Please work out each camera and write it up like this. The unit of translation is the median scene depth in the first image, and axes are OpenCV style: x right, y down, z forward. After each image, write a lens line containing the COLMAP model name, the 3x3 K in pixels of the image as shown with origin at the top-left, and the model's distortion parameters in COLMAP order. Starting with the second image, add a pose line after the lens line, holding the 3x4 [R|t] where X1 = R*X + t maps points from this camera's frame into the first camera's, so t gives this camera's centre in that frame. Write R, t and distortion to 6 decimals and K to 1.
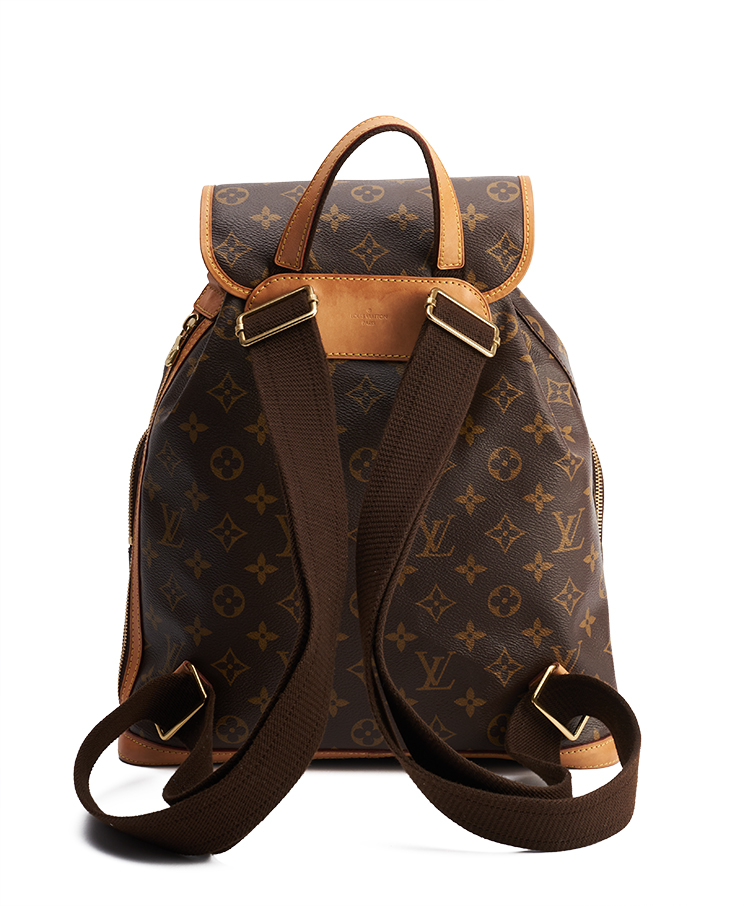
lens RADIAL K [[1577.5, 0, 372.2], [0, 1577.5, 452.8], [0, 0, 1]] dist [-0.046586, 0.000000]
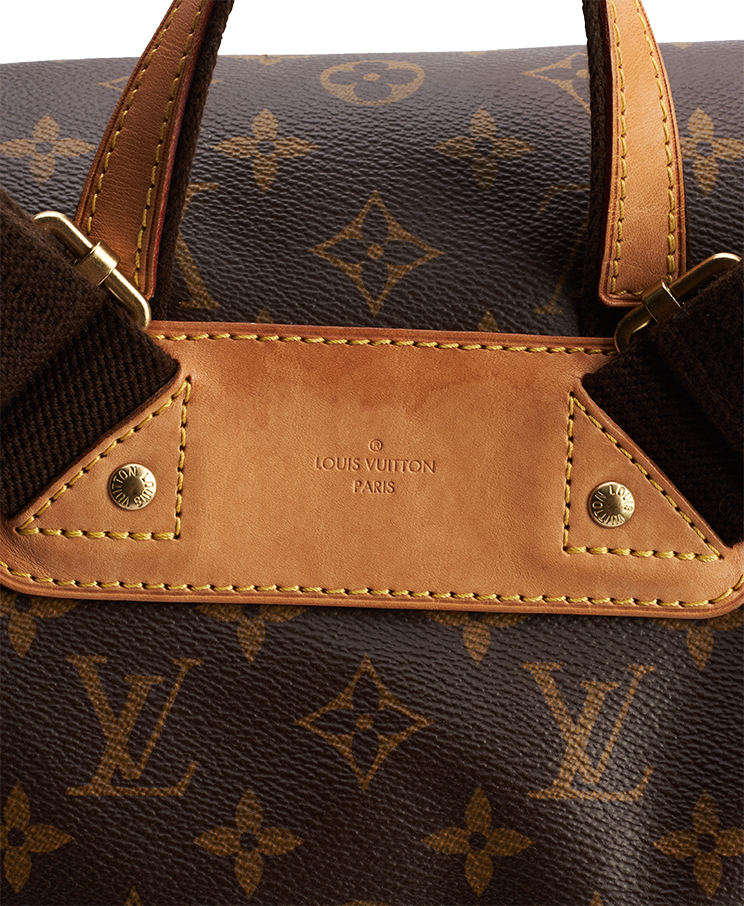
lens RADIAL K [[1577.5, 0, 373.2], [0, 1577.5, 453.7], [0, 0, 1]] dist [-0.046586, 0.000000]
pose [[0.998415, -0.004267, -0.056117, 0.014683], [-0.007948, 0.976436, -0.215659, -0.023045], [0.055715, 0.215763, 0.974855, 0.707596]]
